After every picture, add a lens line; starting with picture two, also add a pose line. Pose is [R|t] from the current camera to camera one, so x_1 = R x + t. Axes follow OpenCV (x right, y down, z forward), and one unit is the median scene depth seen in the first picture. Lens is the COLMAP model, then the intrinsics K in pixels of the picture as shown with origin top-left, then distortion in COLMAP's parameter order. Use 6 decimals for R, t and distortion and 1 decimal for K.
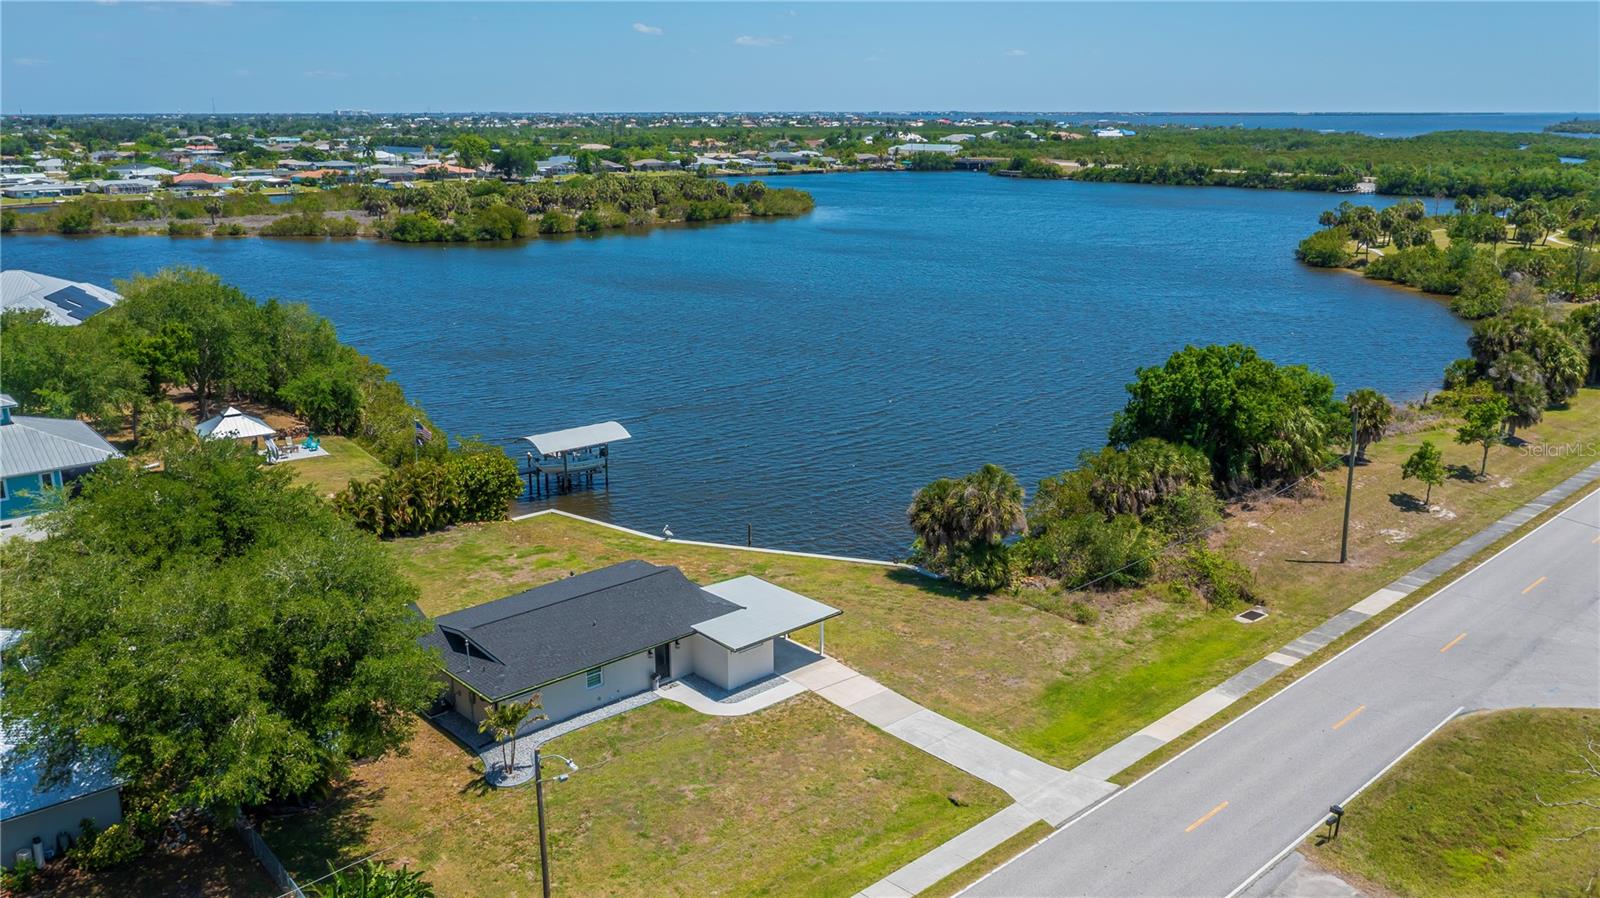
lens RADIAL K [[1260.1, 0, 800.1], [0, 1260.1, 441.2], [0, 0, 1]] dist [-0.020189, 0.014297]
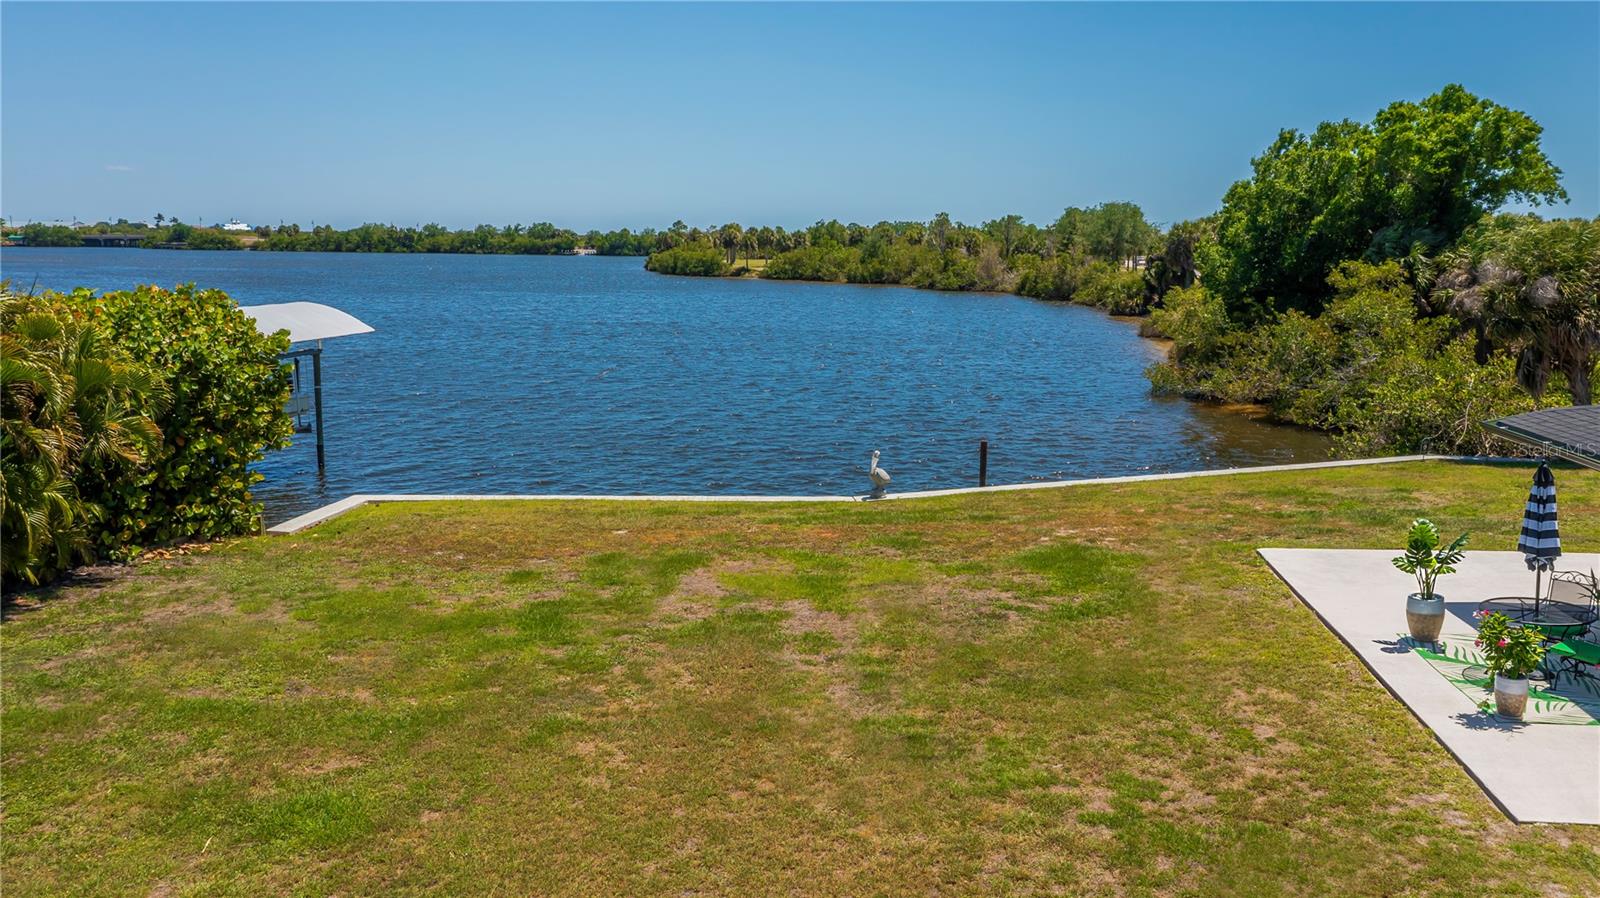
lens RADIAL K [[1260.1, 0, 800.1], [0, 1260.1, 441.2], [0, 0, 1]] dist [-0.020189, 0.014297]
pose [[0.768904, -0.088413, 0.633221, -0.113720], [0.148370, 0.988031, -0.042209, 0.026265], [-0.621910, 0.126405, 0.772819, 0.265281]]
